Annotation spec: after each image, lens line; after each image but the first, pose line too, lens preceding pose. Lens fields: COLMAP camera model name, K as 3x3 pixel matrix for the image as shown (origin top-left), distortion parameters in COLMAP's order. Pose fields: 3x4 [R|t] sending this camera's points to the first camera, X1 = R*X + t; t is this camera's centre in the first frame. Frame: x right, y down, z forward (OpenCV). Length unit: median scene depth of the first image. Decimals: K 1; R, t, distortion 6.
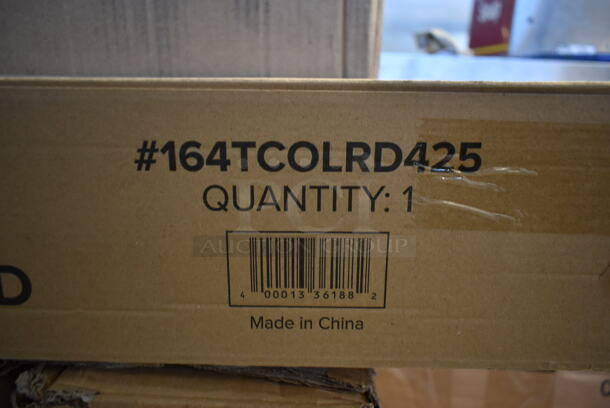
lens RADIAL K [[463.7, 0, 310.1], [0, 463.7, 209.1], [0, 0, 1]] dist [-0.031868, 0.018557]
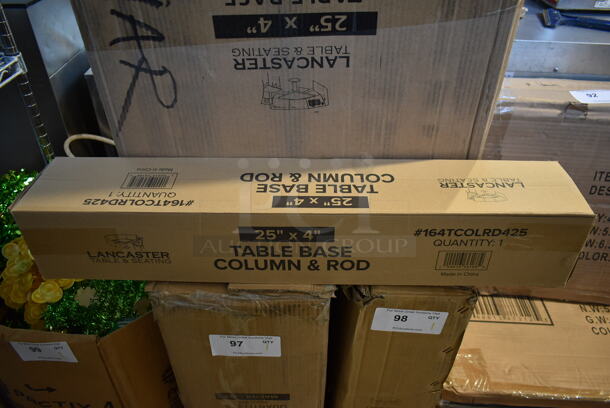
lens RADIAL K [[463.7, 0, 306.5], [0, 463.7, 202.8], [0, 0, 1]] dist [-0.031868, 0.018557]
pose [[0.999440, -0.010551, -0.031741, -0.923450], [0.021974, 0.922569, 0.385206, -1.391923], [0.025219, -0.385688, 0.922284, -1.657710]]
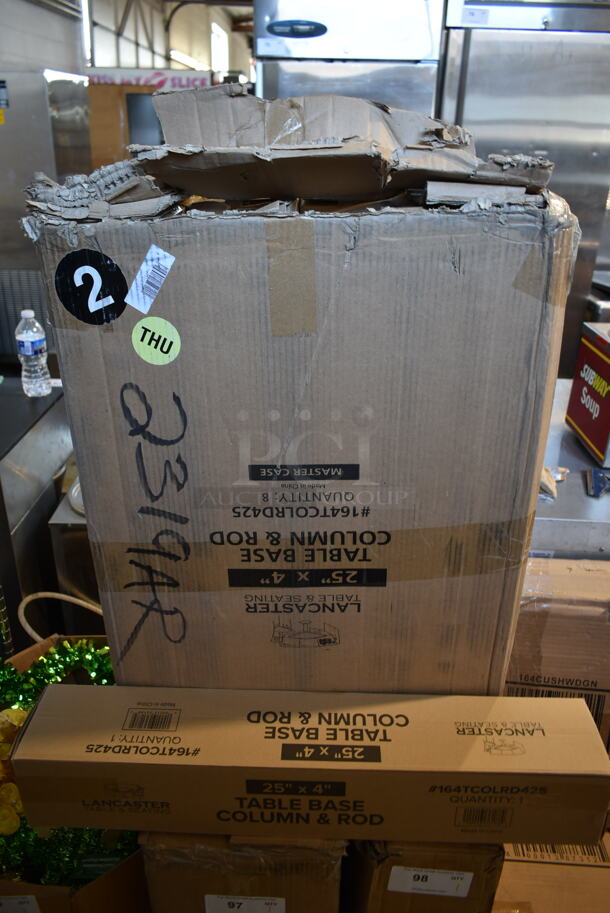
lens RADIAL K [[694.0, 0, 302.7], [0, 694.0, 454.9], [0, 0, 1]] dist [-0.031868, 0.018557]
pose [[0.999169, -0.007652, -0.040032, -0.918786], [0.014882, 0.982891, 0.183584, -2.810564], [0.037942, -0.184027, 0.982189, -2.748421]]
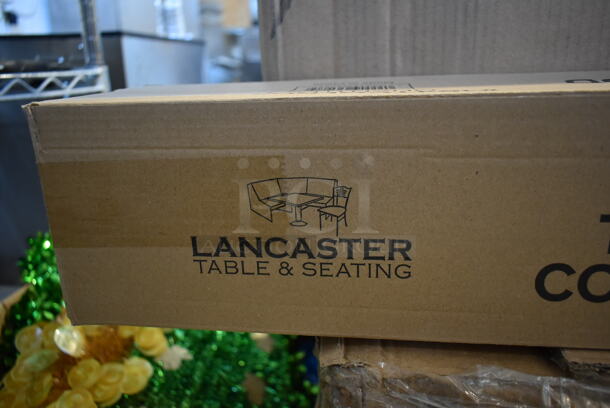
lens RADIAL K [[463.7, 0, 306.8], [0, 463.7, 204.9], [0, 0, 1]] dist [-0.031868, 0.018557]
pose [[0.991333, -0.015311, -0.130477, -2.026071], [0.020771, 0.998960, 0.040586, -0.082288], [0.129720, -0.042944, 0.990620, -0.130286]]
